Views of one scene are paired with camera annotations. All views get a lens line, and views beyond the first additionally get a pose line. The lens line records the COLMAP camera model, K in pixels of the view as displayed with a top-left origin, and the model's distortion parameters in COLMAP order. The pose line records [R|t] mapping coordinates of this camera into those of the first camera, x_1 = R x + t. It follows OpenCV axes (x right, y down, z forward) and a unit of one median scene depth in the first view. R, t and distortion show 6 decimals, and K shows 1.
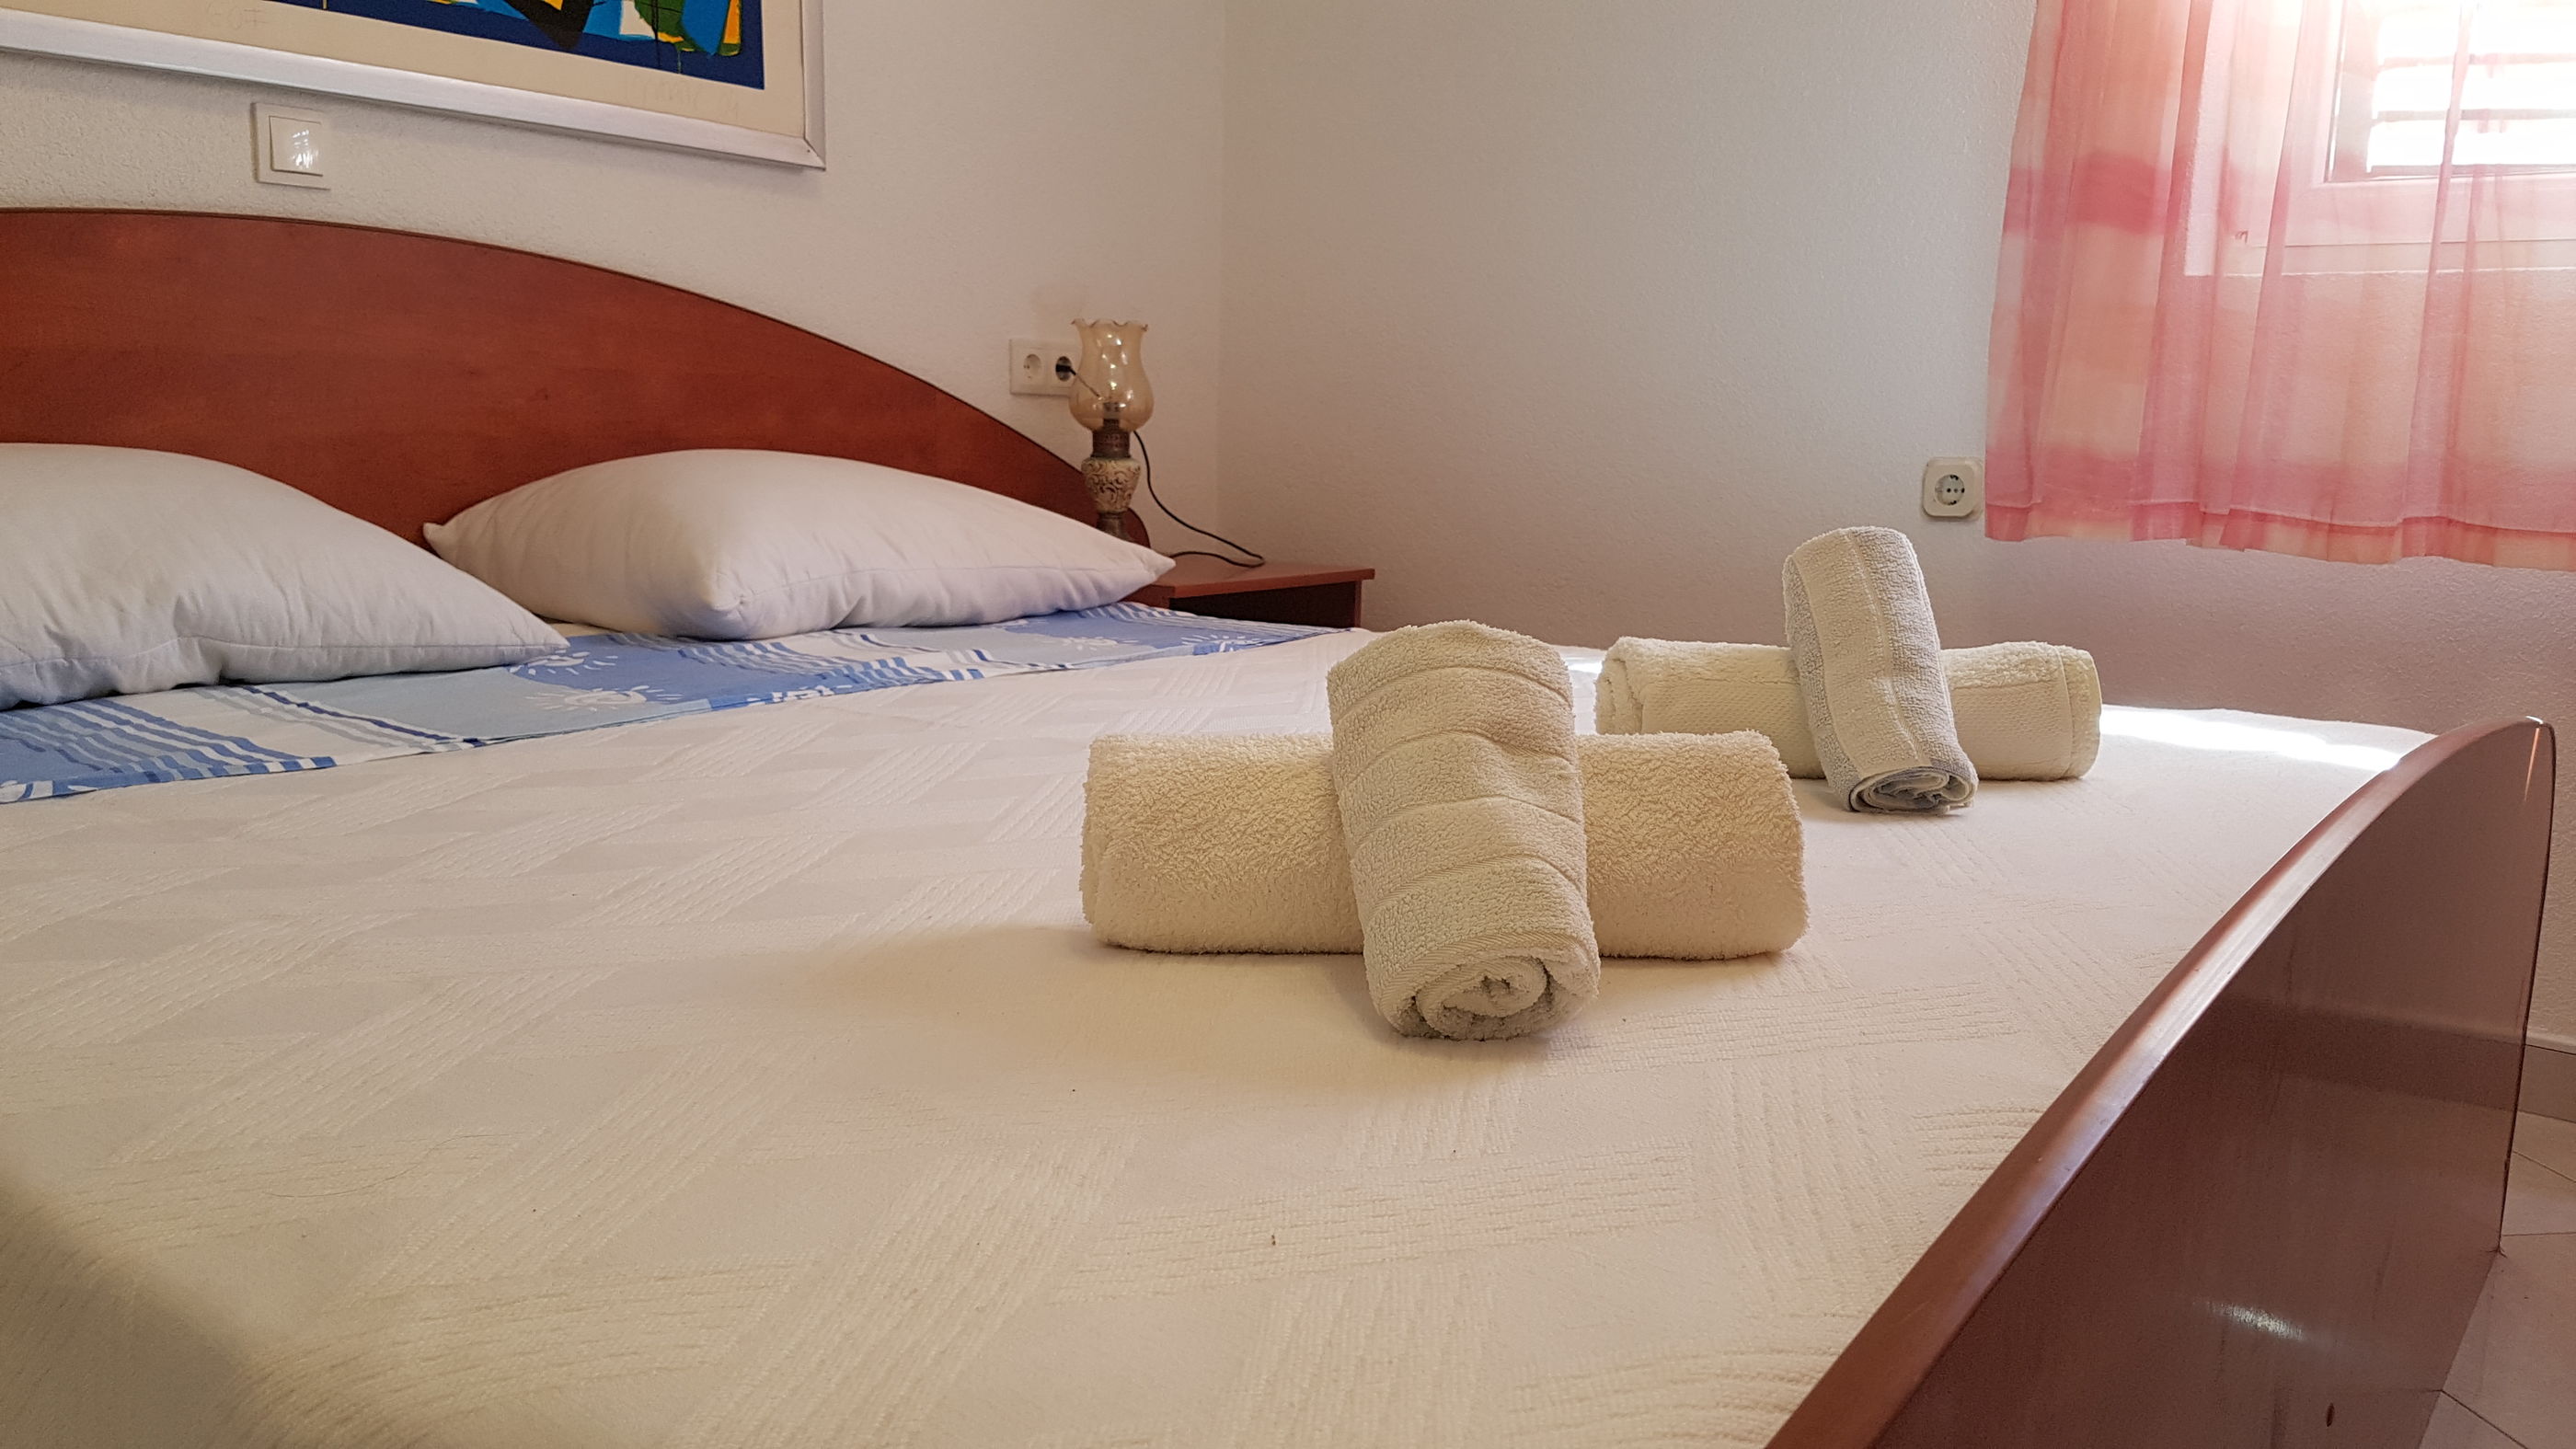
lens RADIAL K [[1977.3, 0, 1291.0], [0, 1977.3, 770.1], [0, 0, 1]] dist [0.299390, -0.480116]
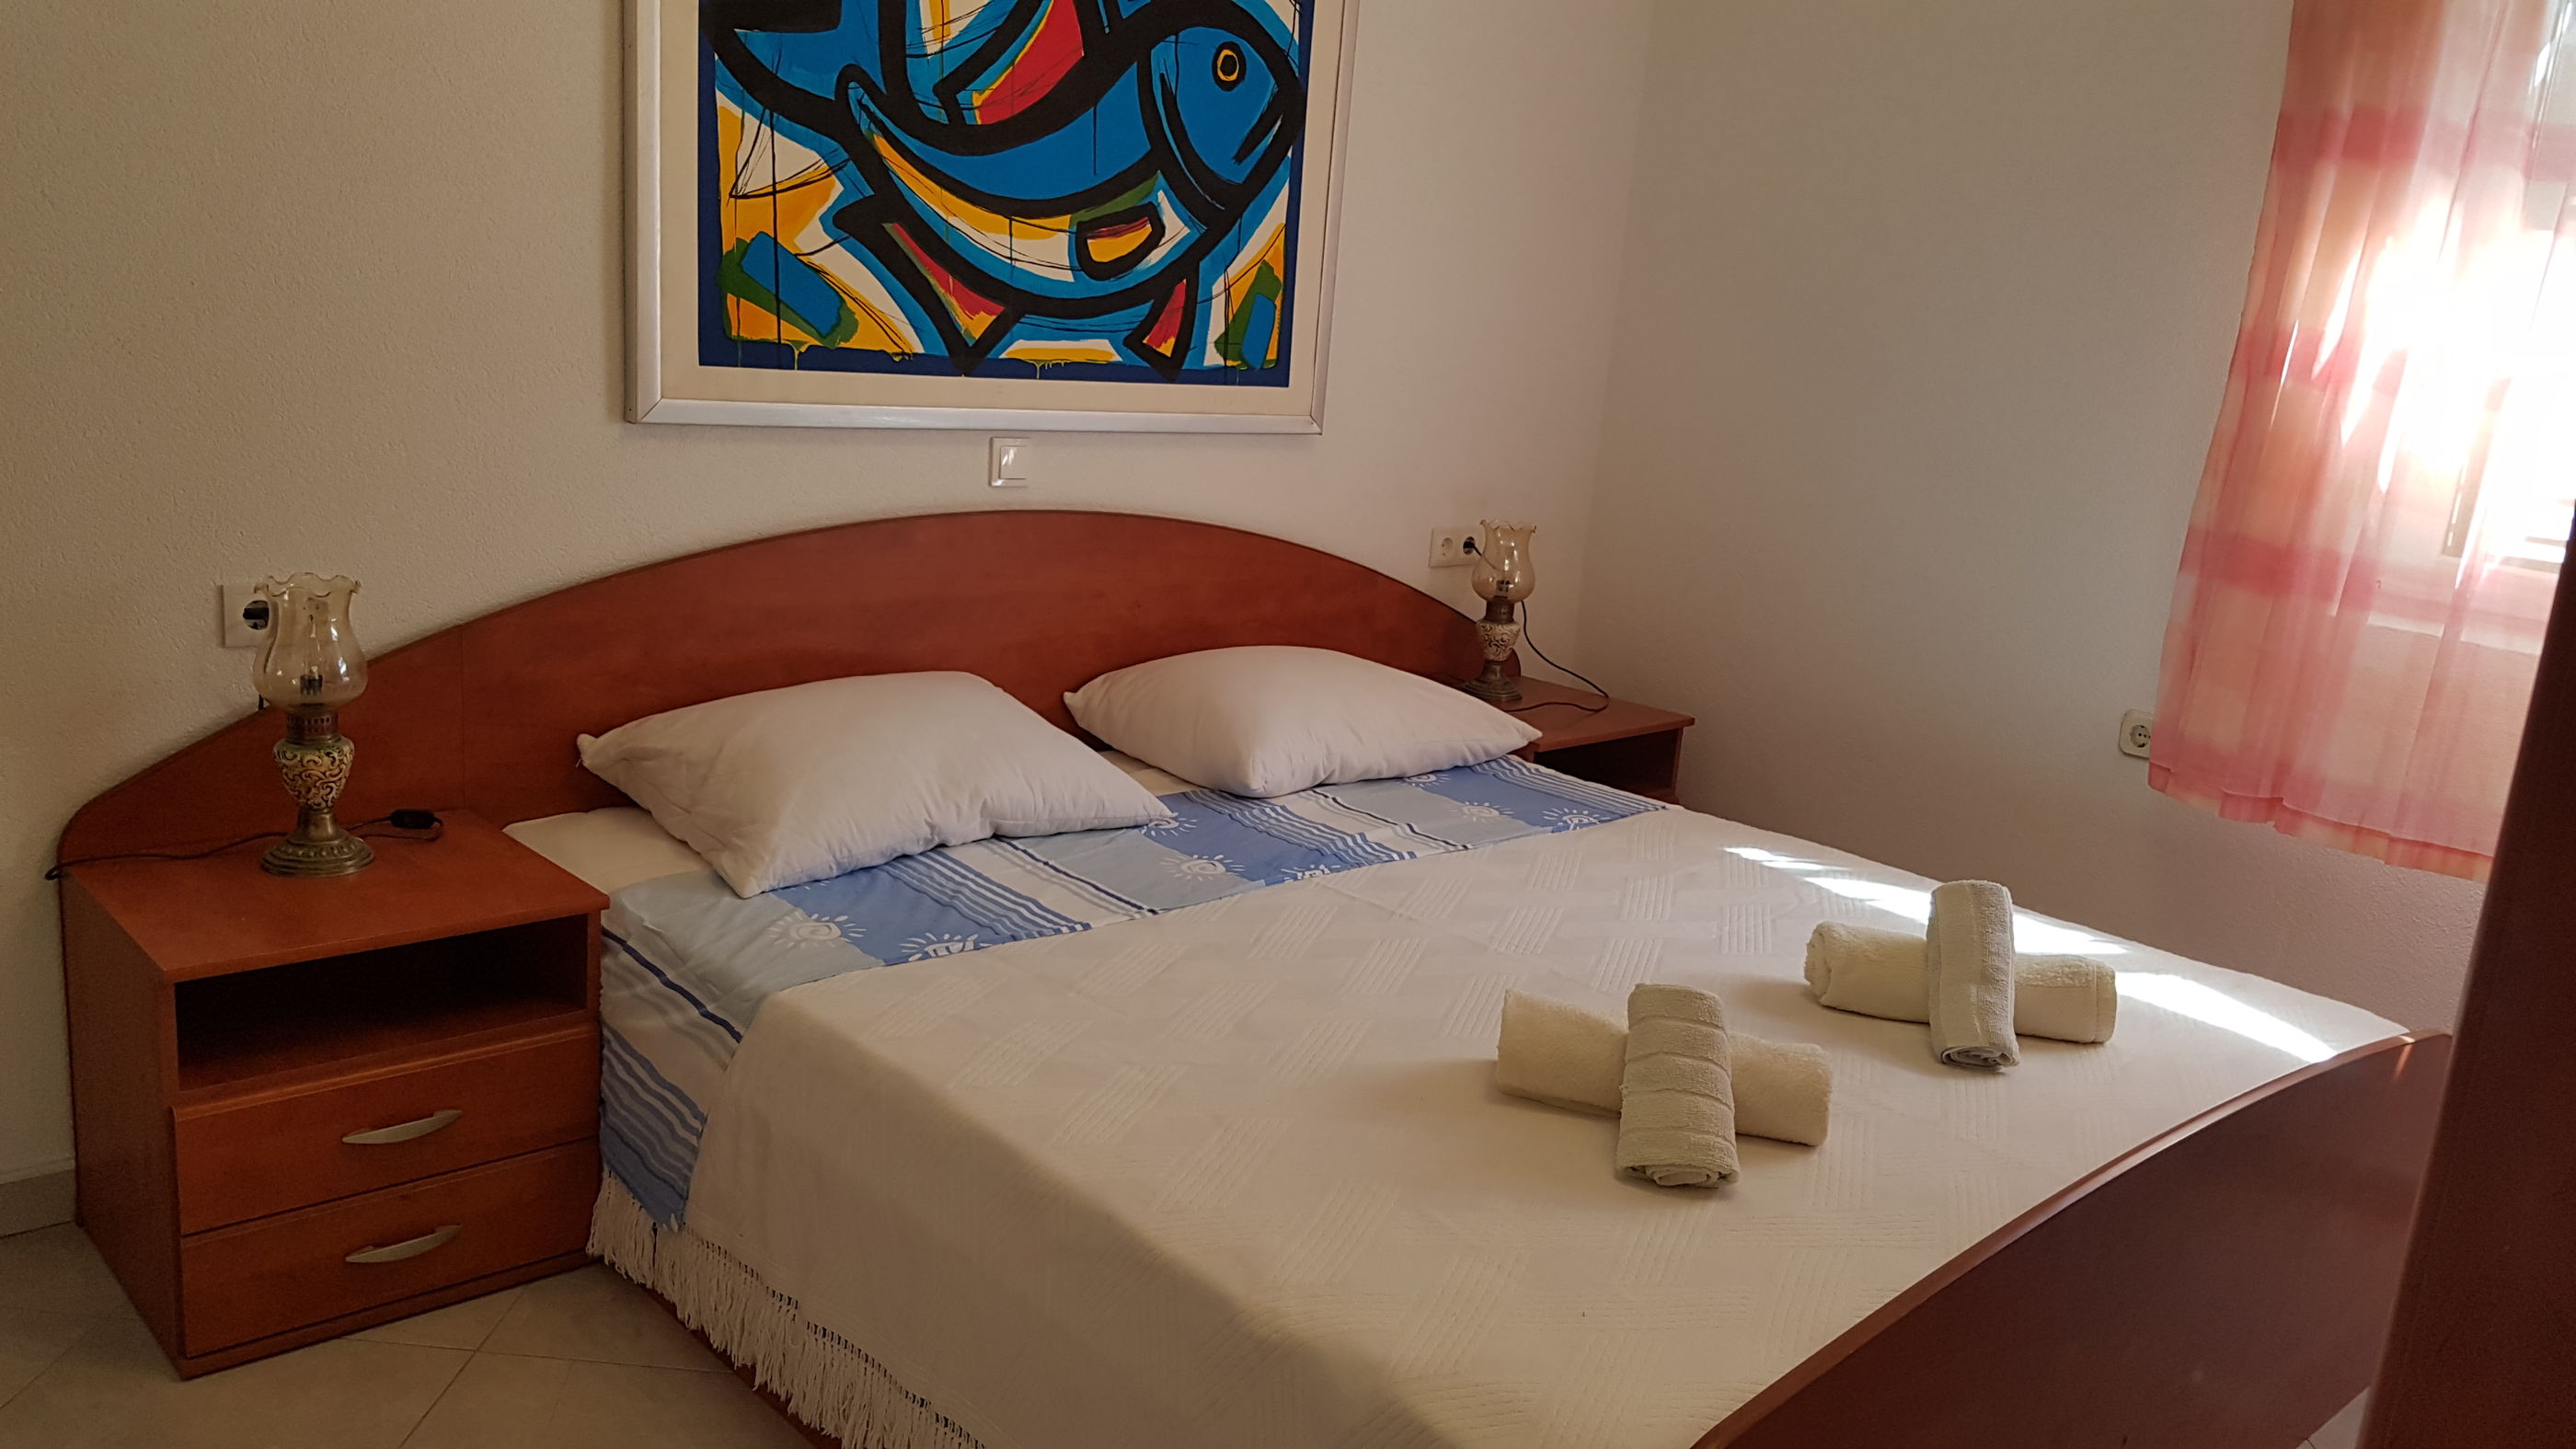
lens RADIAL K [[2025.3, 0, 1246.6], [0, 2025.3, 760.0], [0, 0, 1]] dist [0.282065, -0.533874]
pose [[0.980372, 0.085814, -0.177503, -0.007073], [-0.075043, 0.994958, 0.066541, -0.186562], [0.182318, -0.051915, 0.981868, -0.504445]]
